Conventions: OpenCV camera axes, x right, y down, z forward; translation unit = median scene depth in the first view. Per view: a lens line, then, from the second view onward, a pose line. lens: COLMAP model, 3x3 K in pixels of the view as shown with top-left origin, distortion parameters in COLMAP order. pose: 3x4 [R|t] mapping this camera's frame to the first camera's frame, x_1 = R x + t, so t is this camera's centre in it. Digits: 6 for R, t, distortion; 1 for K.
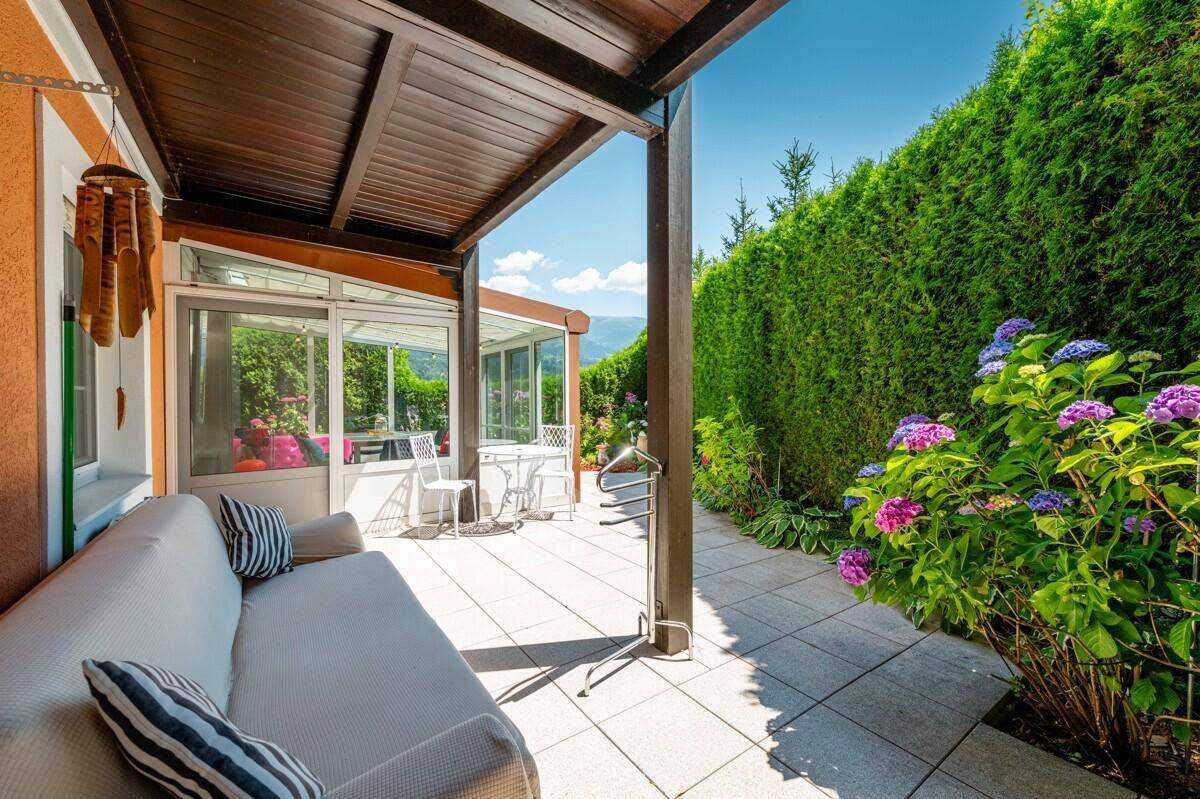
lens RADIAL K [[474.5, 0, 601.7], [0, 474.5, 411.4], [0, 0, 1]] dist [-0.000006, -0.000539]
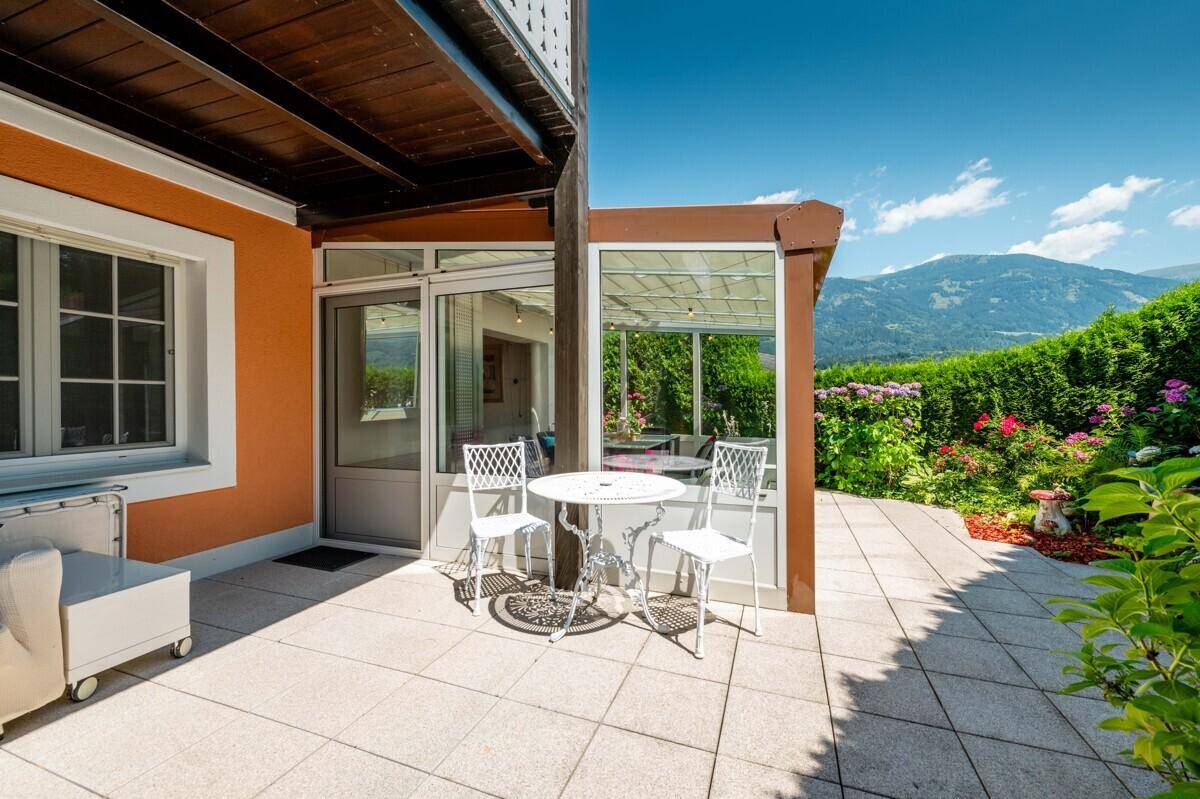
lens RADIAL K [[476.2, 0, 603.9], [0, 476.2, 396.2], [0, 0, 1]] dist [0.001455, -0.000176]
pose [[0.564535, -0.004120, -0.825399, 0.140802], [-0.023015, 0.999520, -0.020731, -0.003840], [0.825088, 0.030700, 0.564169, 0.359020]]
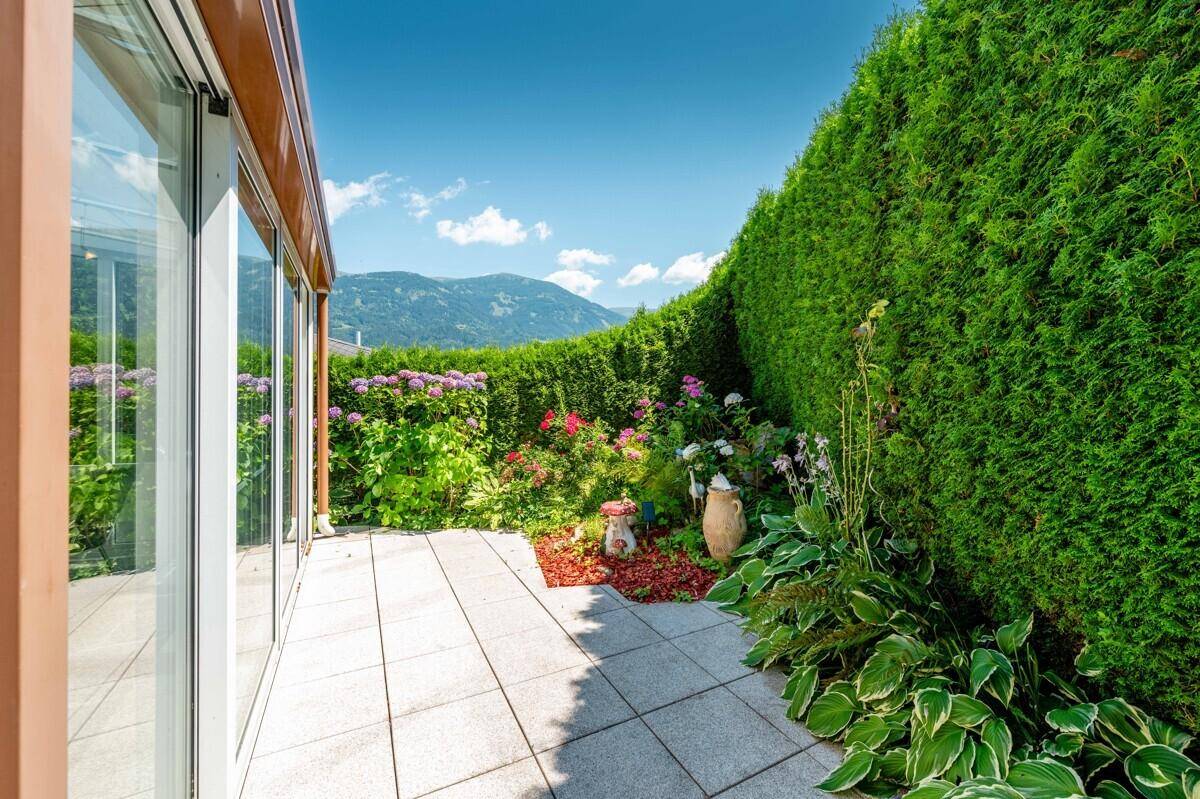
lens RADIAL K [[476.2, 0, 603.9], [0, 476.2, 396.2], [0, 0, 1]] dist [0.001455, -0.000176]
pose [[0.990838, 0.006638, -0.134889, 0.042716], [-0.009327, 0.999770, -0.019310, -0.011240], [0.134730, 0.020391, 0.990673, 0.591004]]
